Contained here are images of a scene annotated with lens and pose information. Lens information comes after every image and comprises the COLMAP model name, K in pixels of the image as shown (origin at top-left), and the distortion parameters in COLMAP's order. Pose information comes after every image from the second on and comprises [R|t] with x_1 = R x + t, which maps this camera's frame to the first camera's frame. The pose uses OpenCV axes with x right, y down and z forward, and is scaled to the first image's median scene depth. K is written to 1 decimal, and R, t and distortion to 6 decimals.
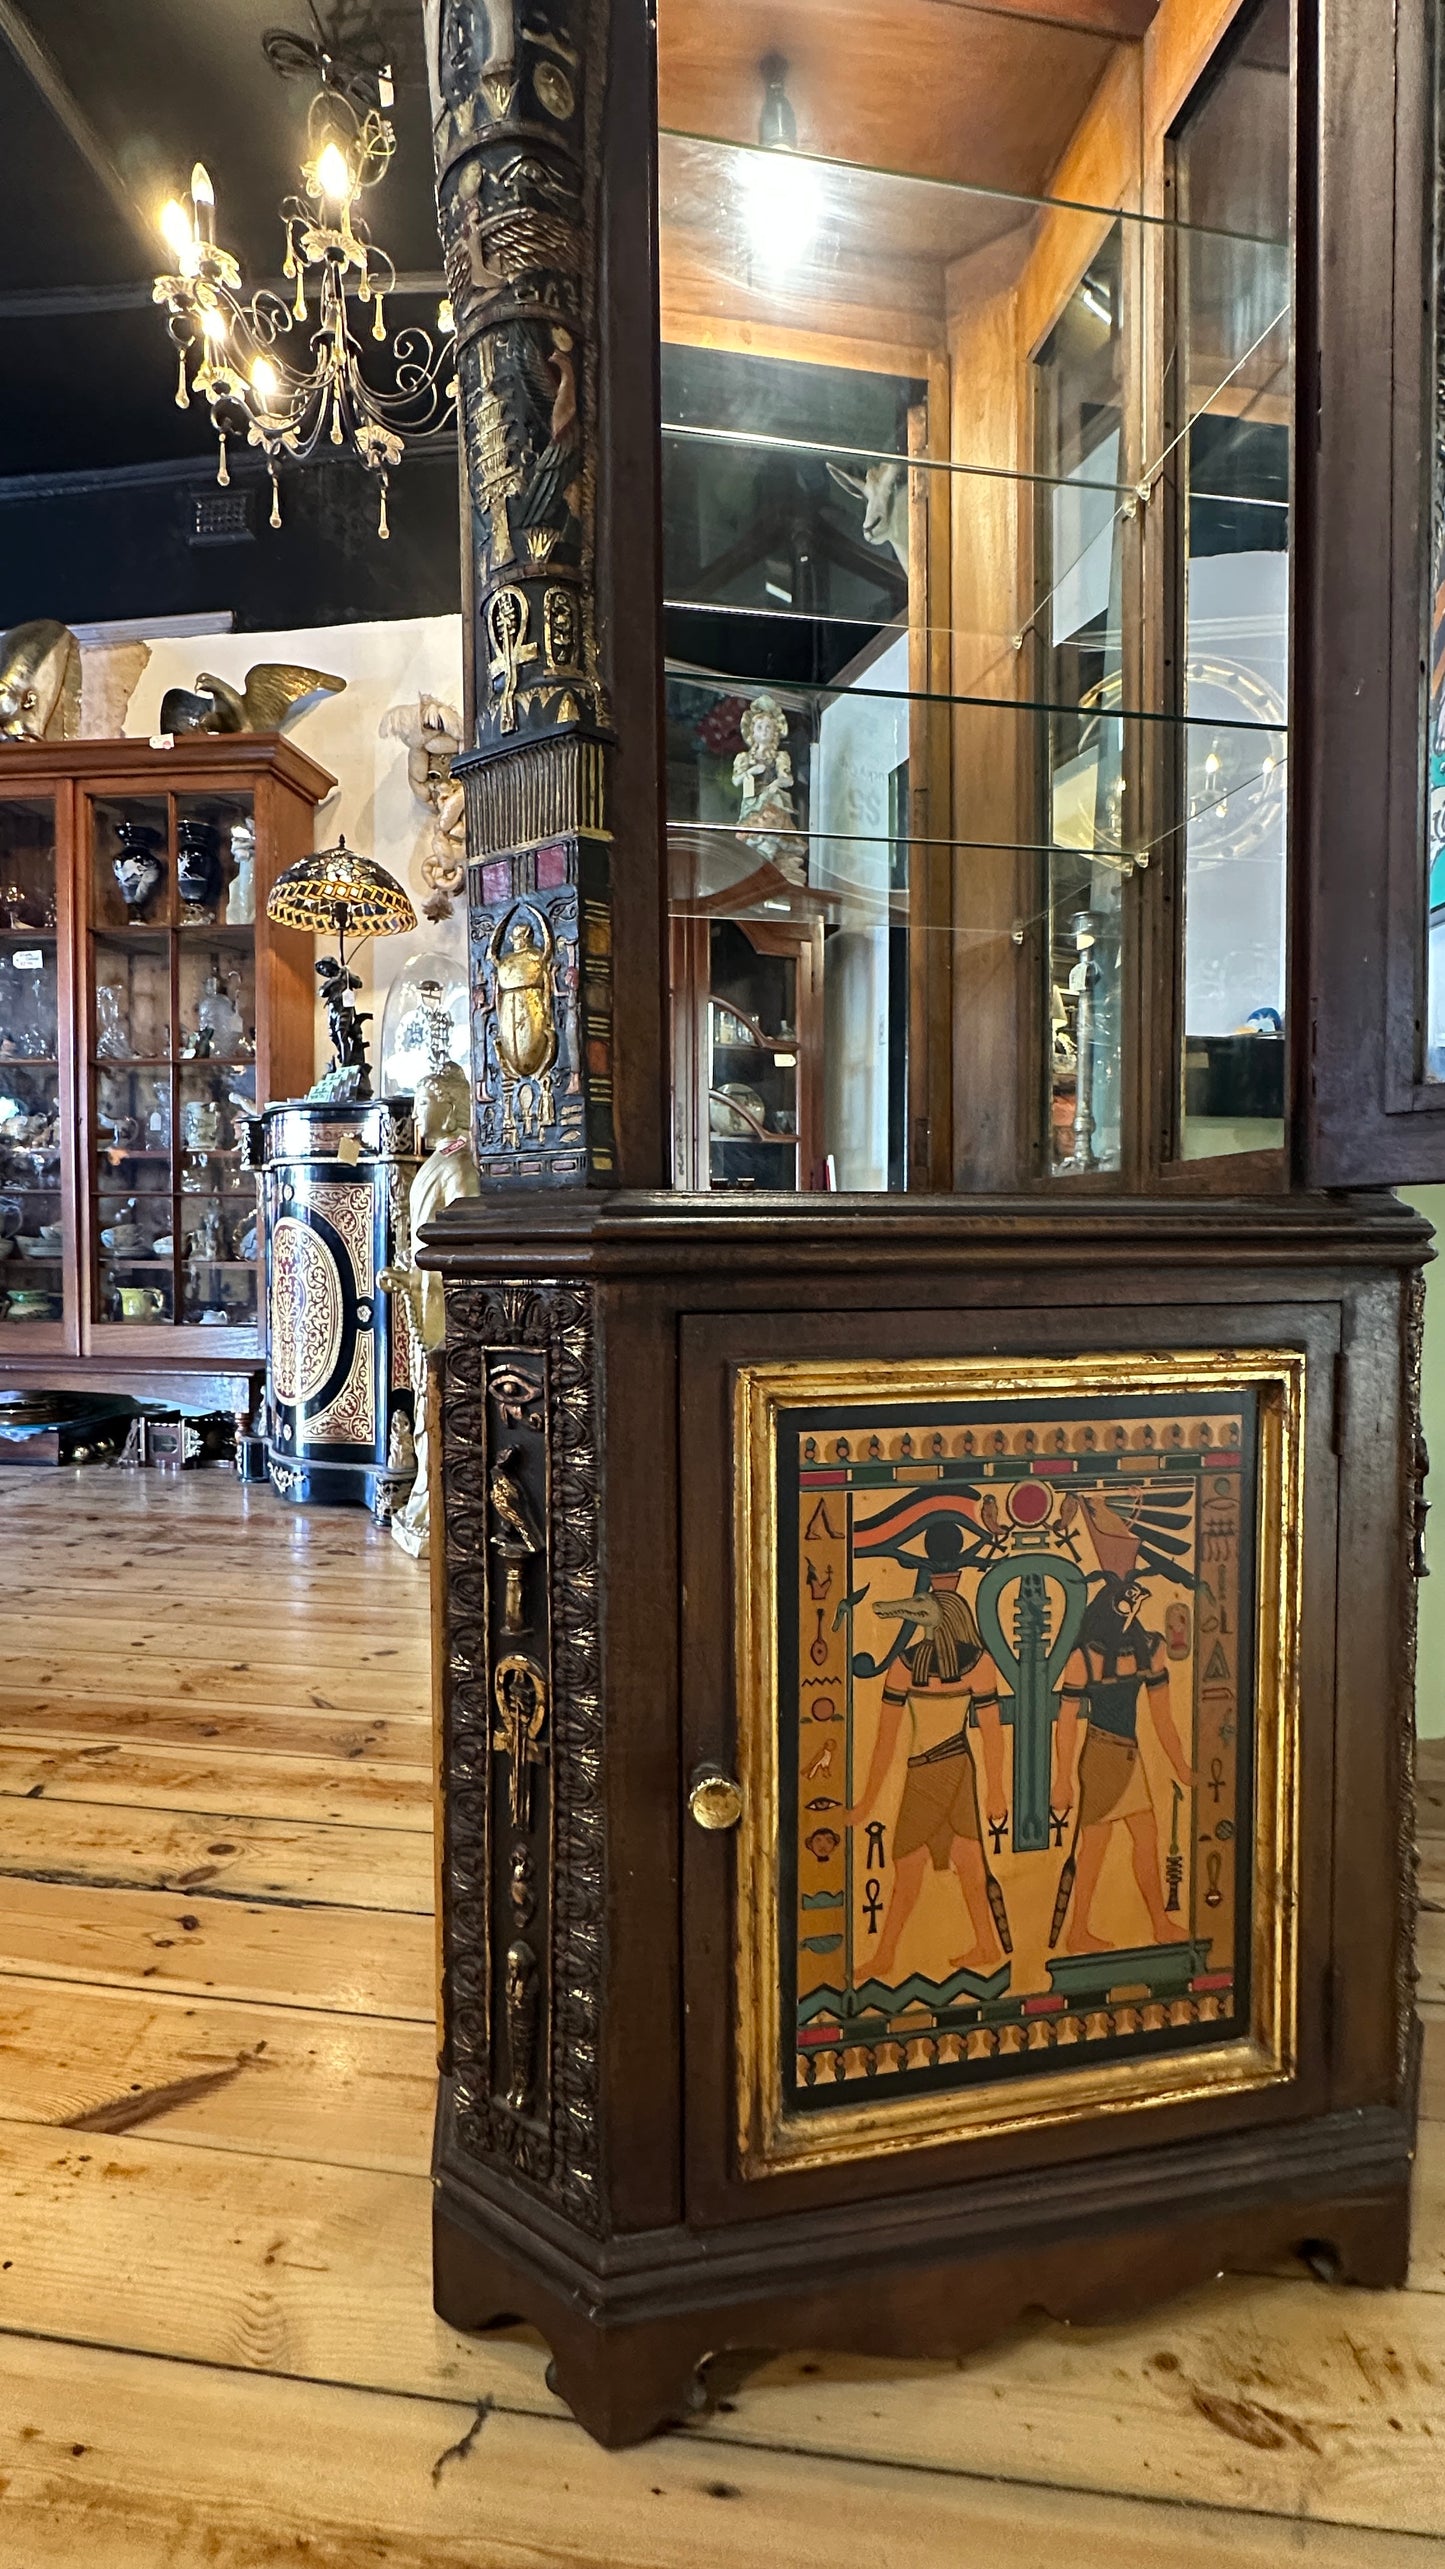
lens RADIAL K [[1120.9, 0, 717.8], [0, 1120.9, 1284.8], [0, 0, 1]] dist [-0.004215, 0.000740]
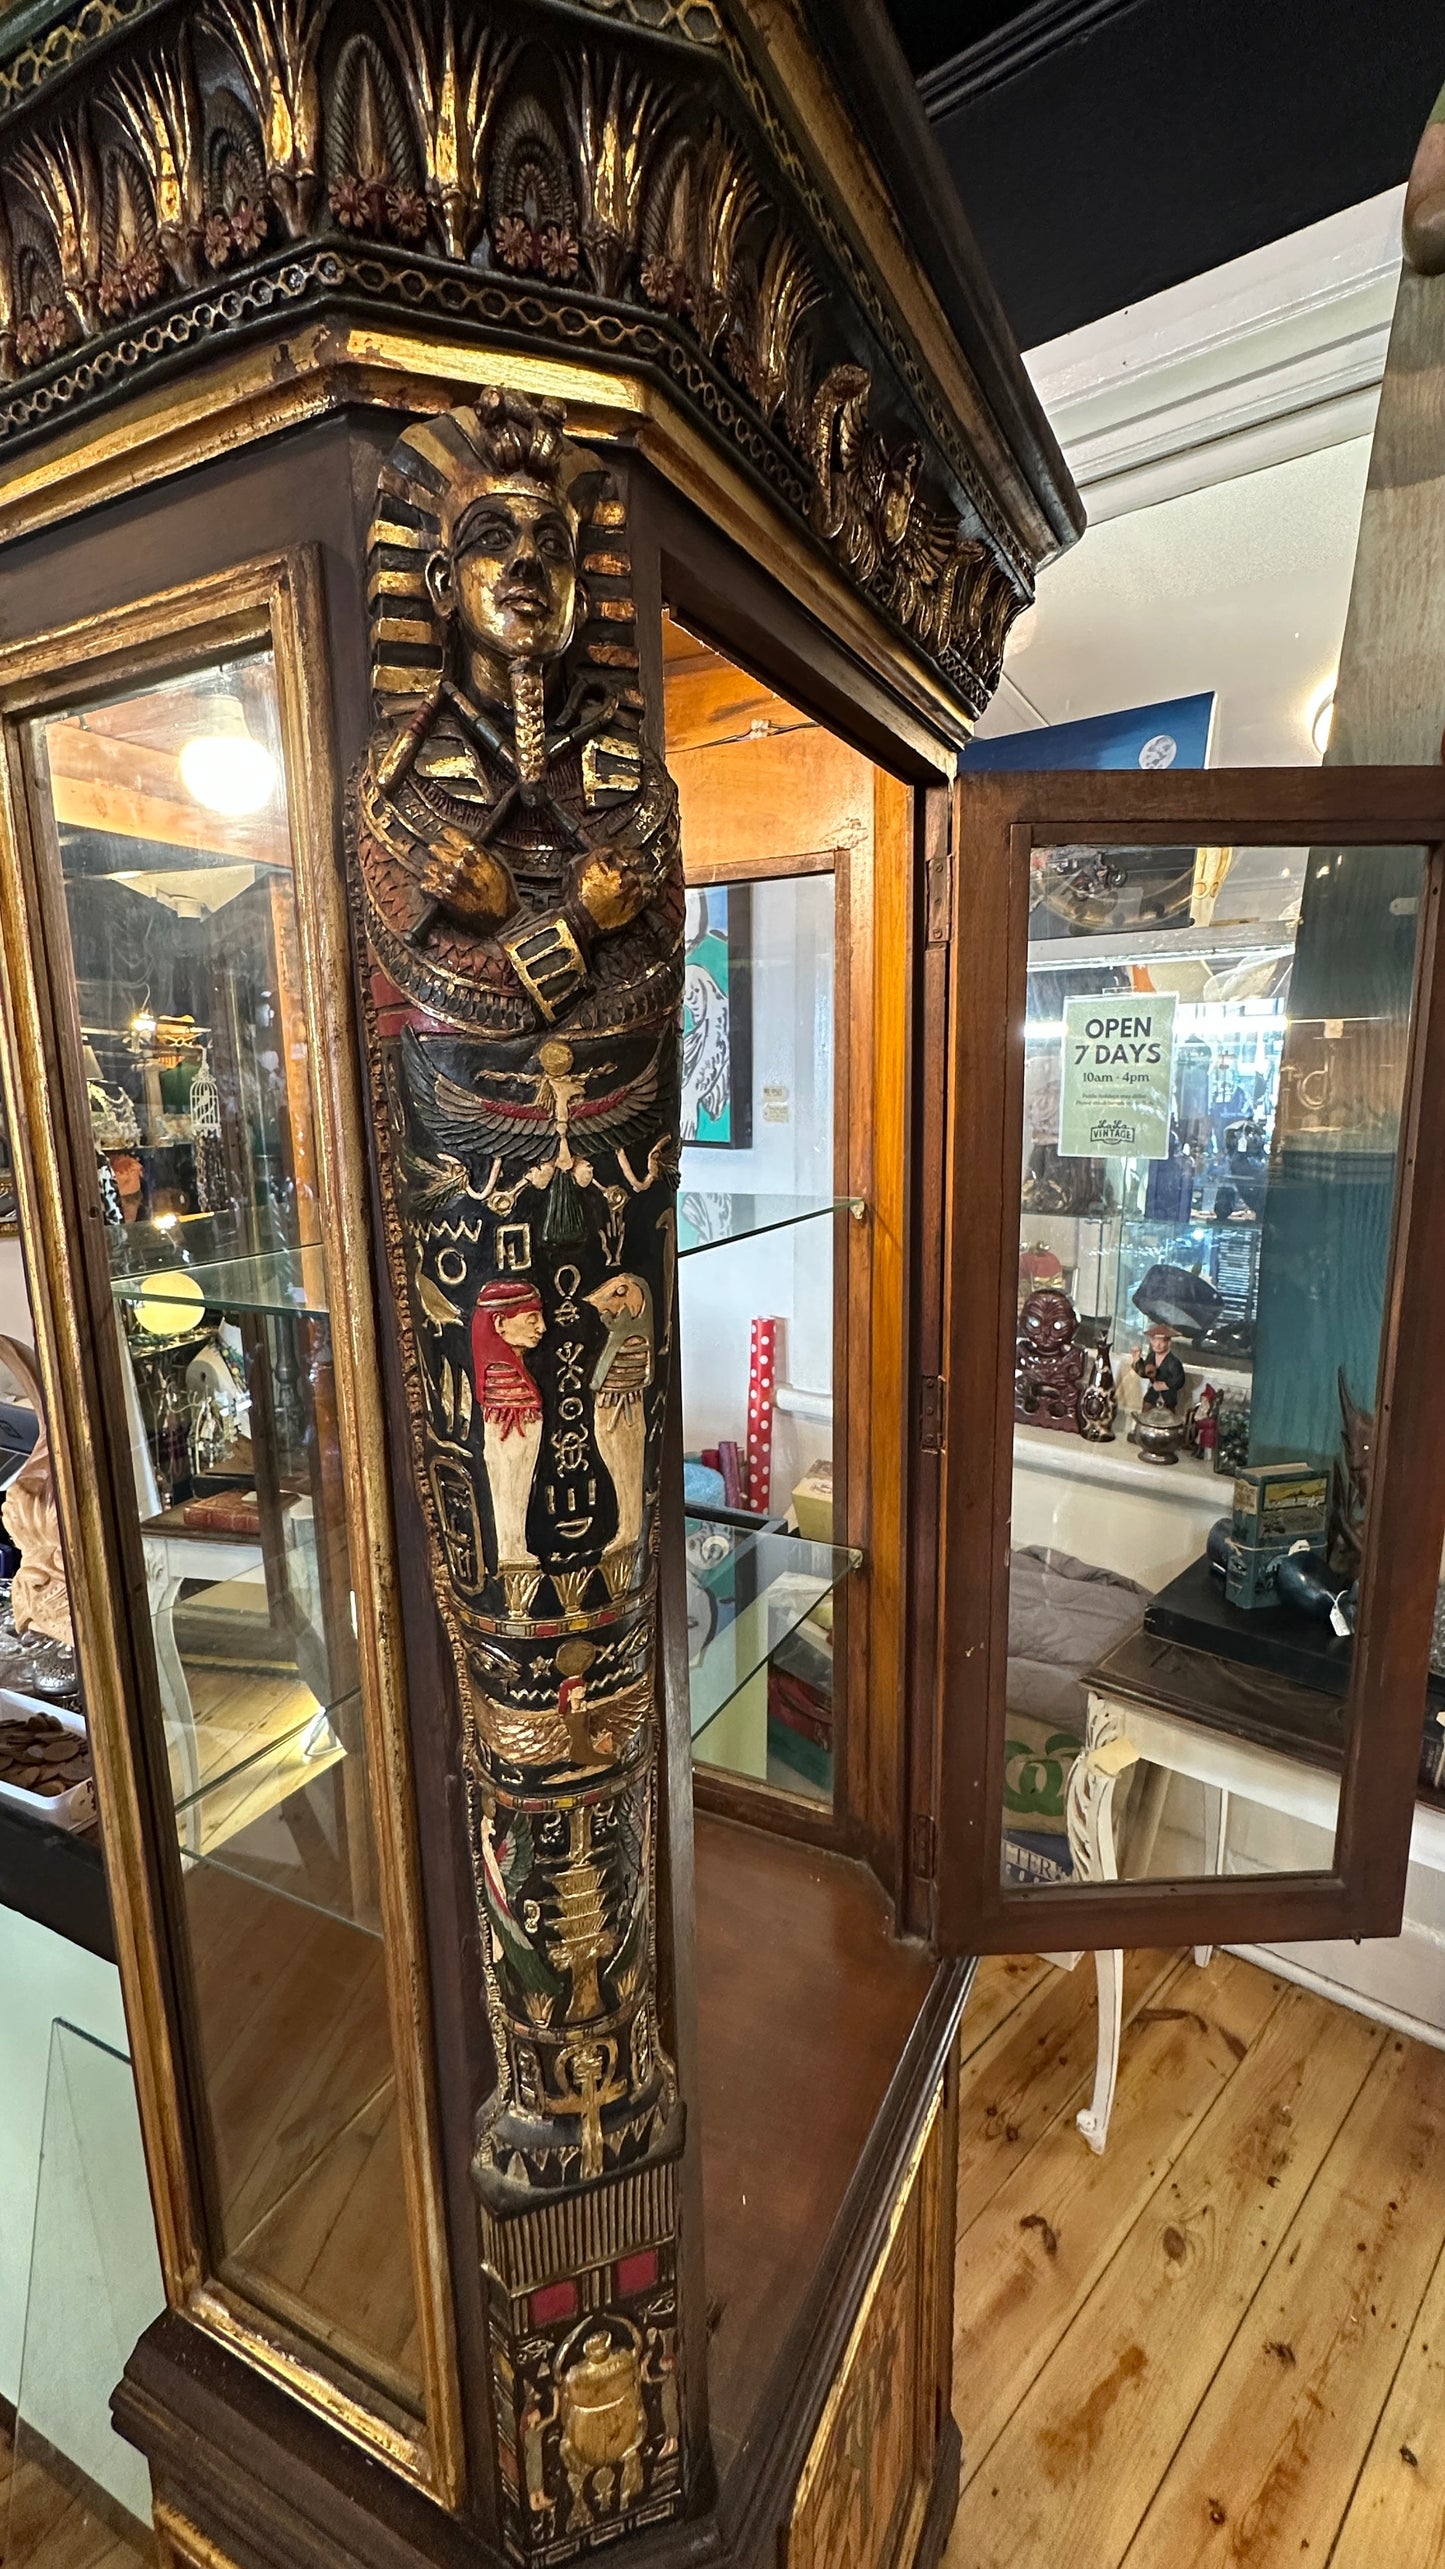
lens RADIAL K [[1120.9, 0, 717.8], [0, 1120.9, 1284.8], [0, 0, 1]] dist [-0.004215, 0.000740]
pose [[0.612405, -0.146698, 0.776814, -0.650697], [0.039641, 0.987094, 0.155157, -1.215750], [-0.789550, -0.064226, 0.610317, 0.411642]]
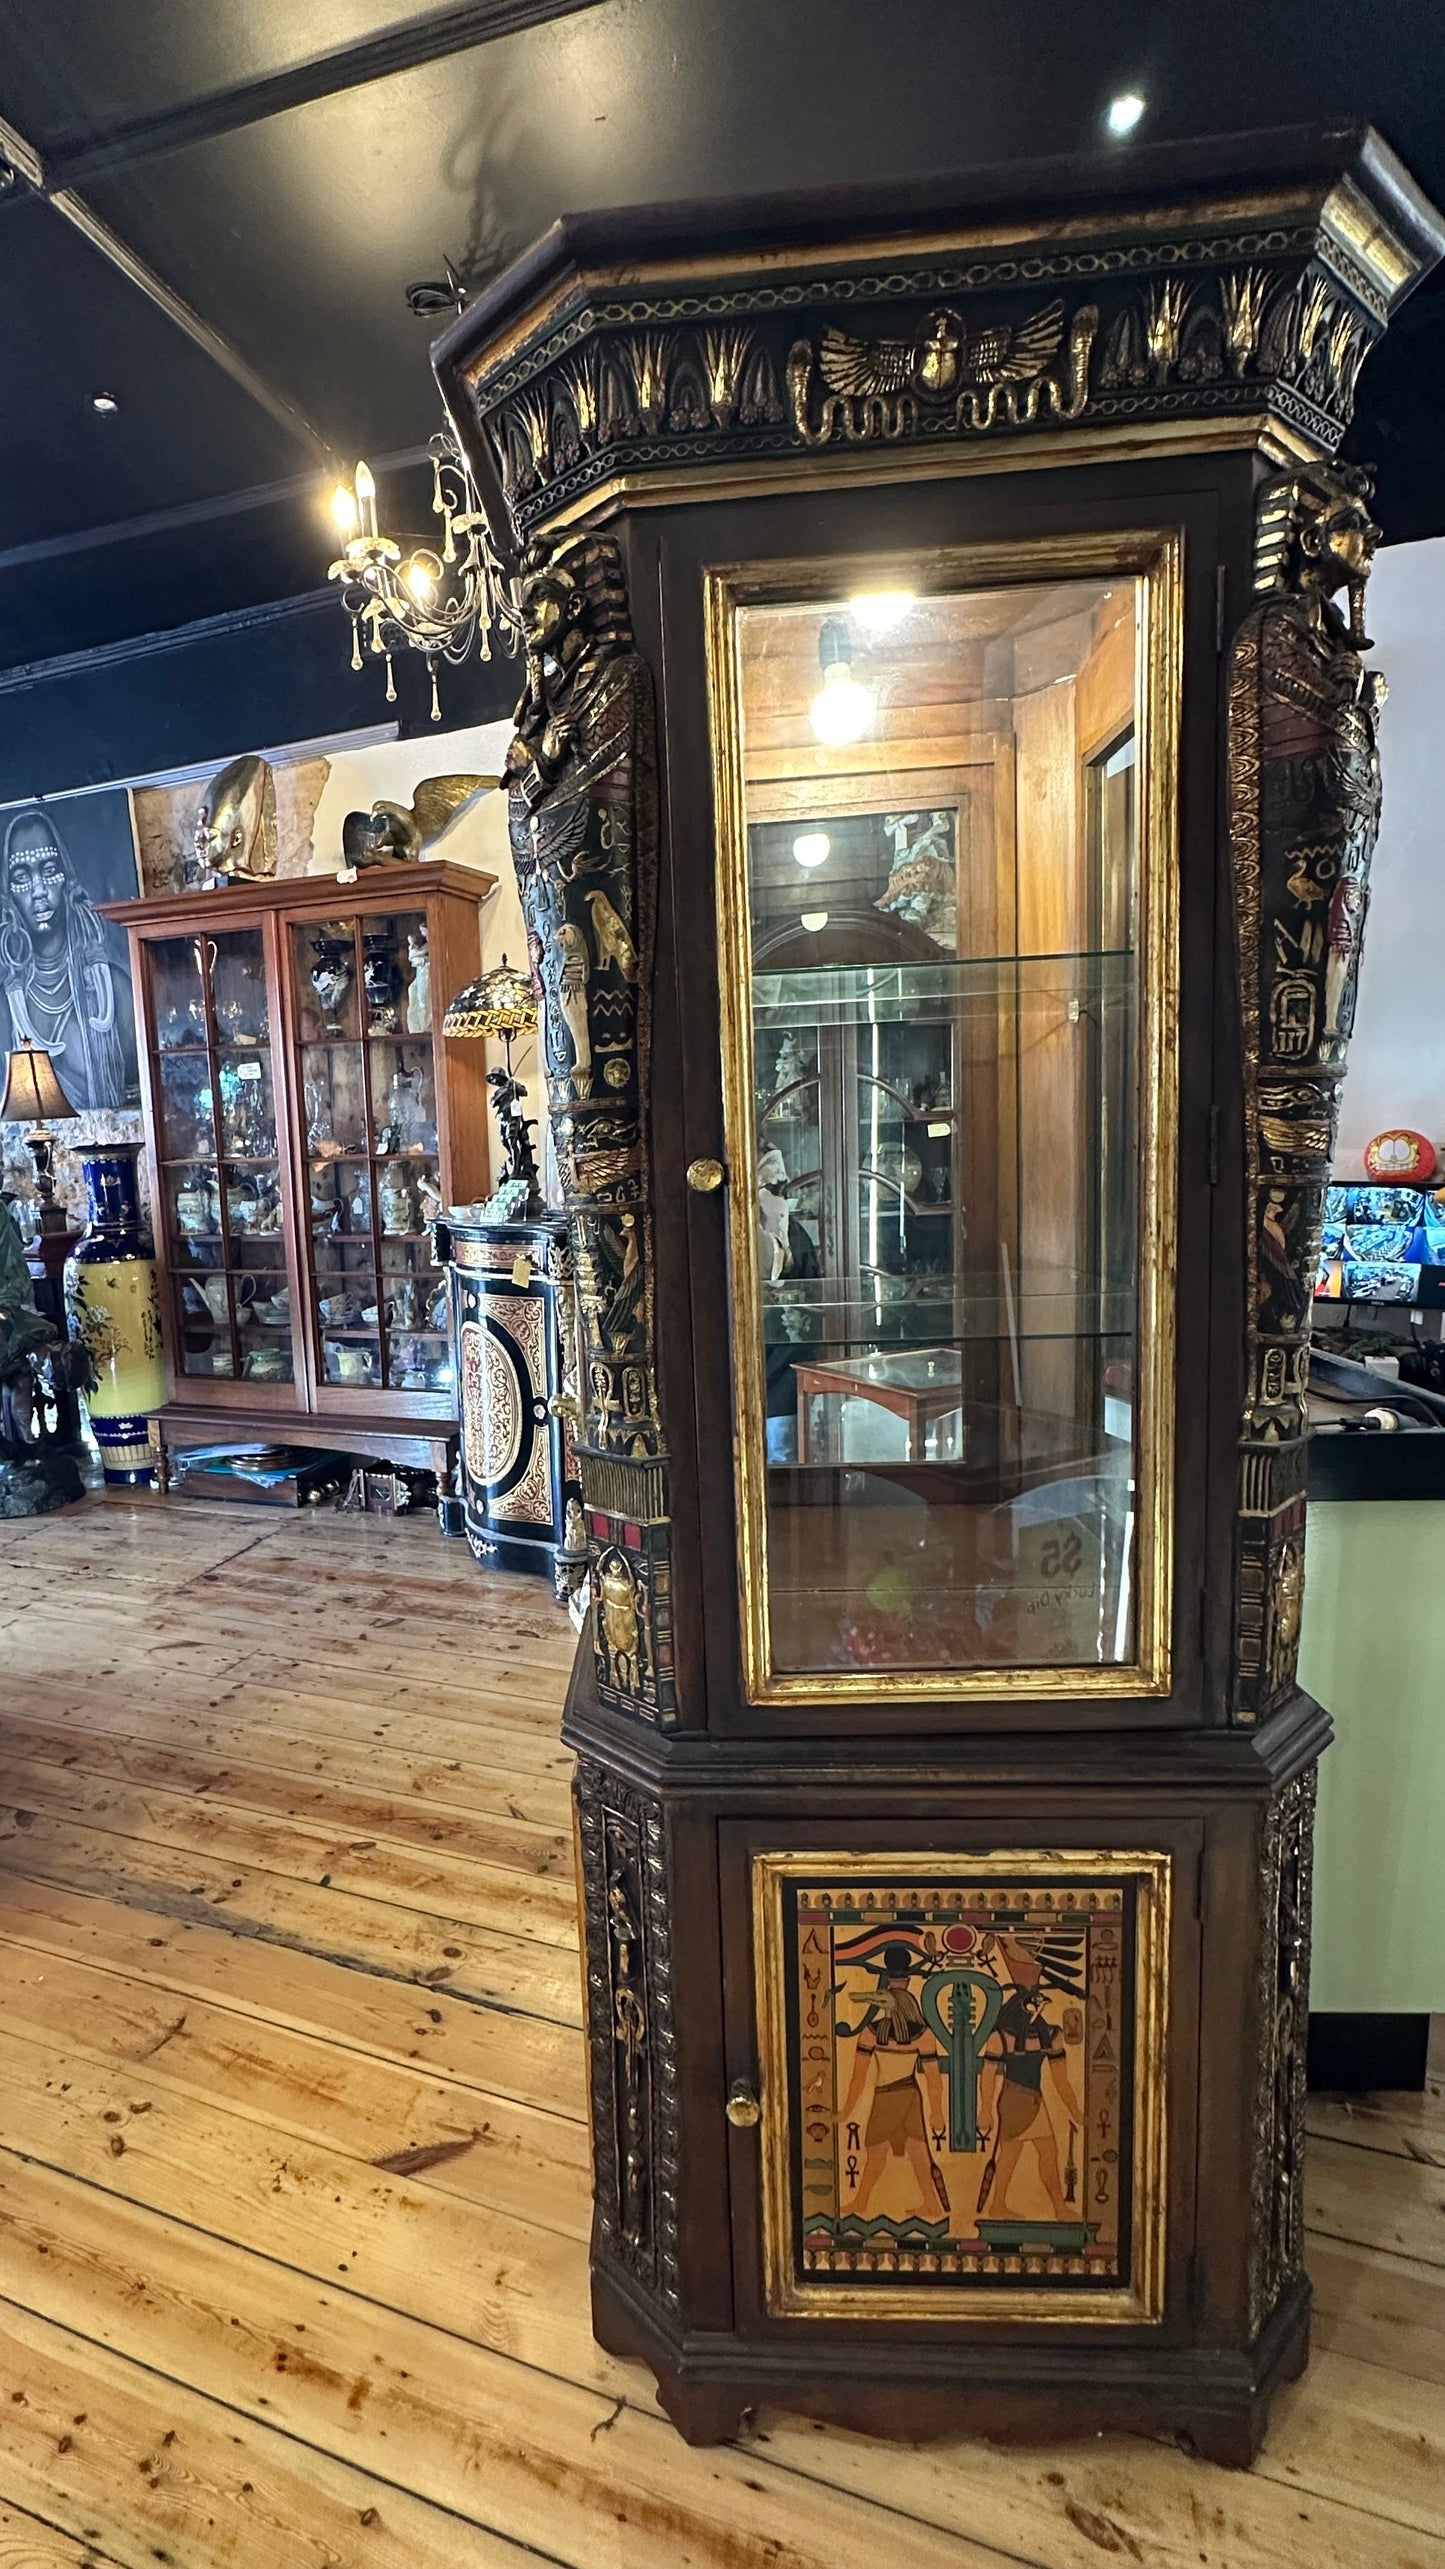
lens RADIAL K [[1211.9, 0, 587.6], [0, 1211.9, 1297.4], [0, 0, 1]] dist [-0.002930, -0.000207]
pose [[0.963428, -0.005881, -0.267904, 0.234400], [0.032441, 0.994966, 0.094820, -0.812720], [0.265997, -0.100043, 0.958768, -0.586312]]
